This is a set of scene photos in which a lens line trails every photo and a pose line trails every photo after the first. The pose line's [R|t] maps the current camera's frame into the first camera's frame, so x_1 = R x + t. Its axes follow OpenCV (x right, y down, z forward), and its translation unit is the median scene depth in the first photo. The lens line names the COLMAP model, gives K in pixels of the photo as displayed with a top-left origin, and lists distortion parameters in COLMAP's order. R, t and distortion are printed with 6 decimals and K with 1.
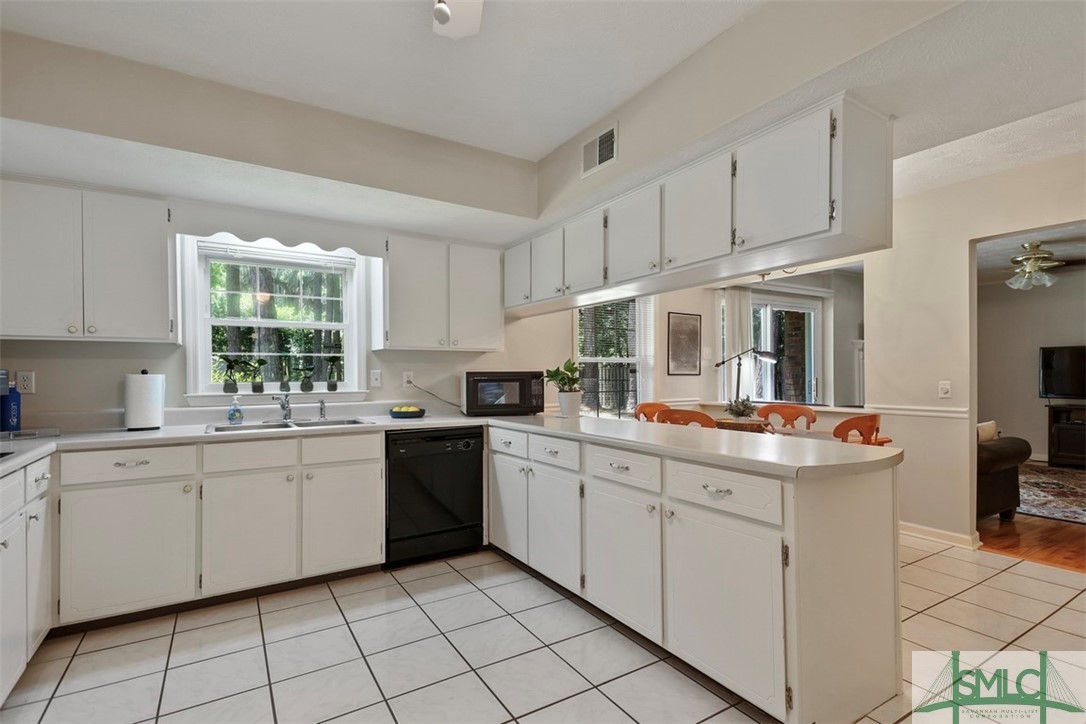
lens RADIAL K [[515.8, 0, 539.5], [0, 515.8, 374.2], [0, 0, 1]] dist [0.000945, -0.000962]
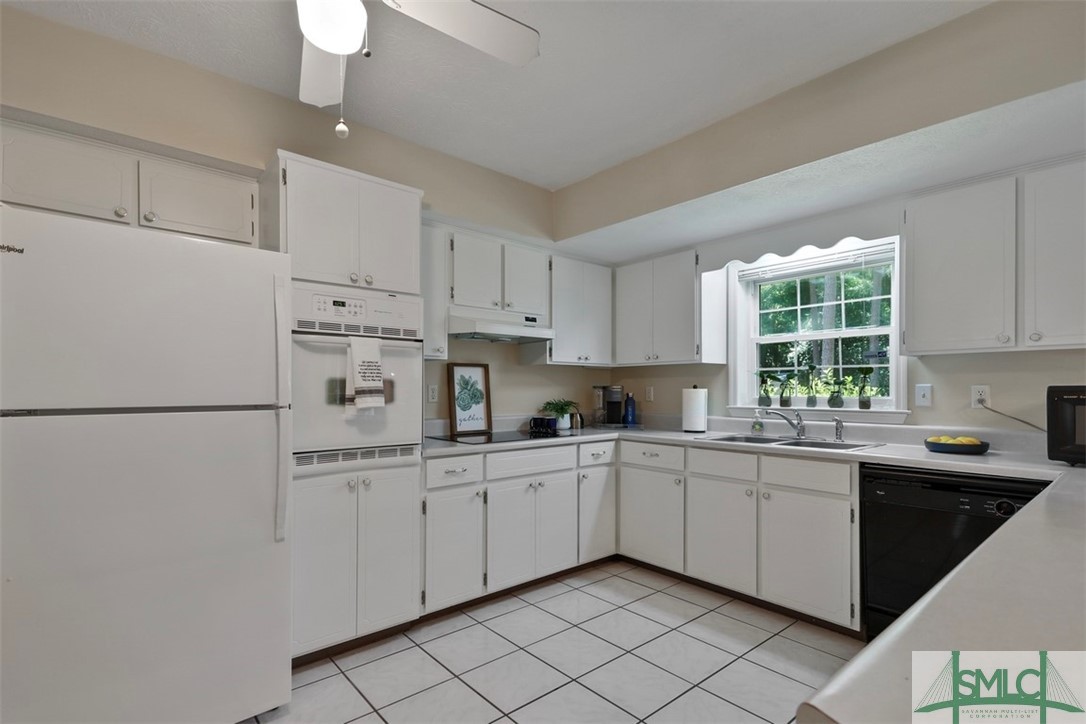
lens RADIAL K [[510.9, 0, 529.7], [0, 510.9, 388.2], [0, 0, 1]] dist [-0.000552, -0.000367]
pose [[0.138977, 0.000170, -0.990296, 0.334649], [-0.003006, 0.999995, -0.000250, 0.000443], [0.990291, 0.003012, 0.138977, 0.339304]]
